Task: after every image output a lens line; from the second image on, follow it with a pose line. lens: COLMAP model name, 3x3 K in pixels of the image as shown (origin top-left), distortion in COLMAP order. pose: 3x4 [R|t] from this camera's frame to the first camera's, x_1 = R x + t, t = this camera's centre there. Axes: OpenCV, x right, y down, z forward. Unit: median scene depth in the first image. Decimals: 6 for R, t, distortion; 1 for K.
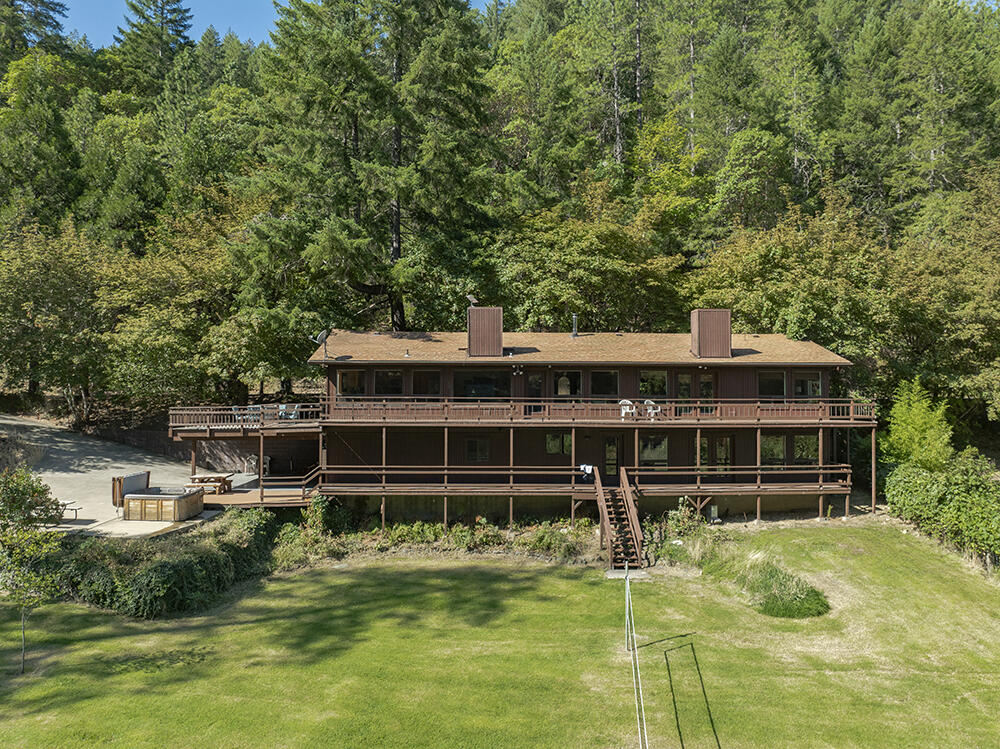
lens RADIAL K [[702.4, 0, 498.5], [0, 702.4, 373.2], [0, 0, 1]] dist [-0.045135, 0.012401]
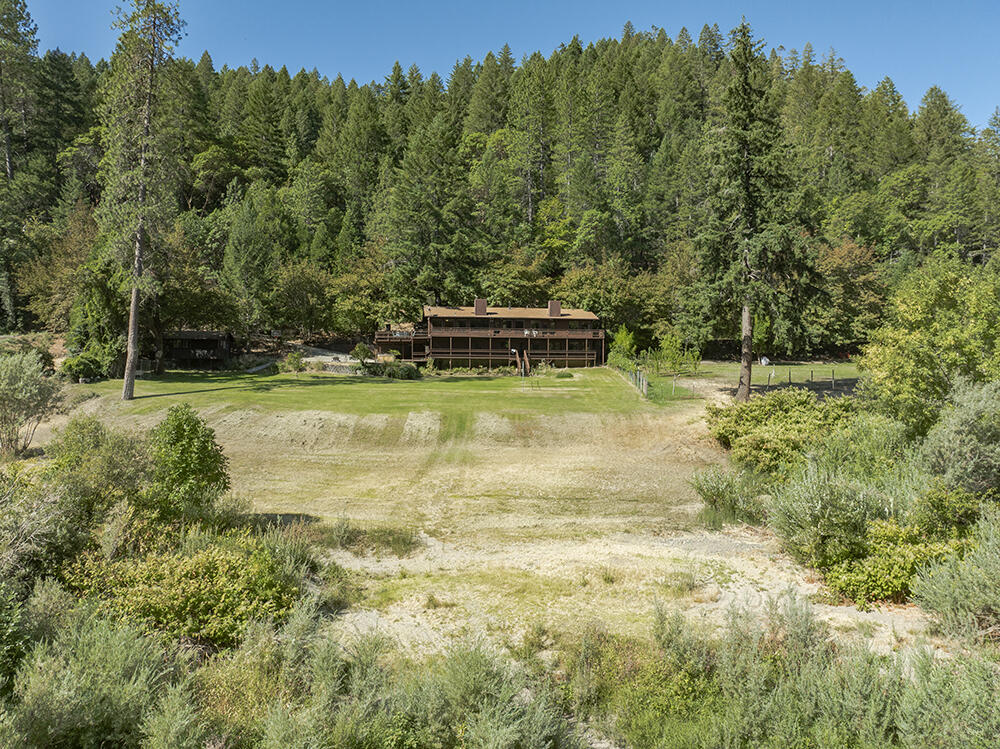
lens RADIAL K [[702.4, 0, 497.2], [0, 702.4, 378.1], [0, 0, 1]] dist [-0.045135, 0.012401]
pose [[0.994204, 0.001676, 0.107501, -0.288126], [-0.006855, 0.998832, 0.047824, 0.106876], [-0.107295, -0.048283, 0.993054, -2.147203]]
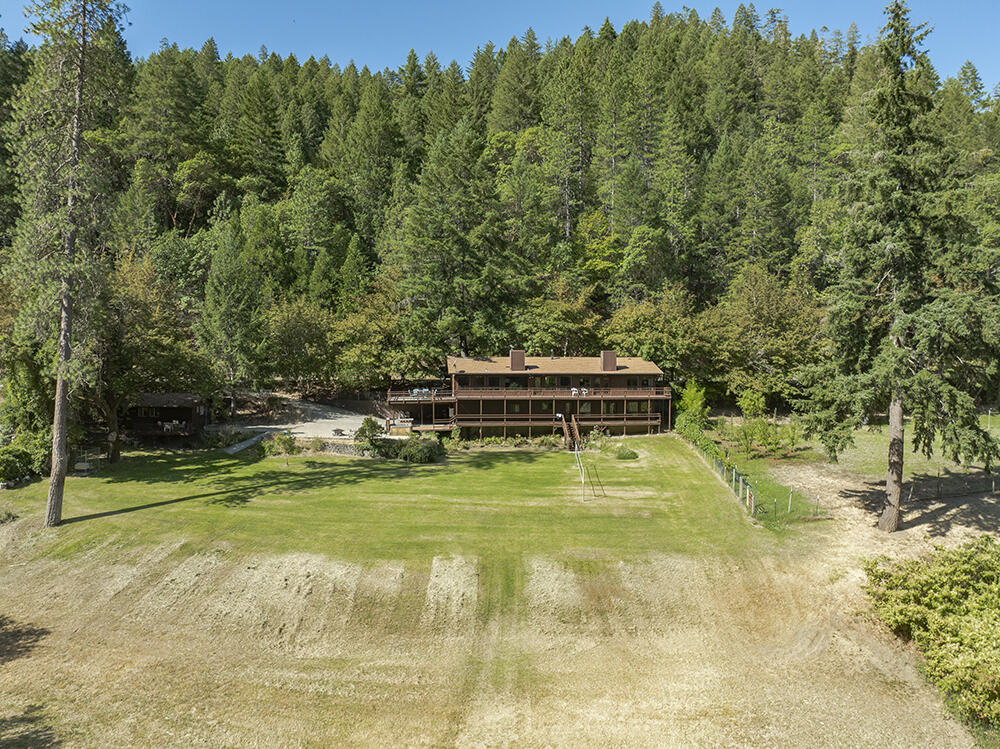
lens RADIAL K [[702.4, 0, 498.1], [0, 702.4, 376.7], [0, 0, 1]] dist [-0.045135, 0.012401]
pose [[0.996222, -0.001071, 0.086838, -0.316097], [-0.004744, 0.997760, 0.066726, -0.173929], [-0.086715, -0.066886, 0.993985, -1.511582]]
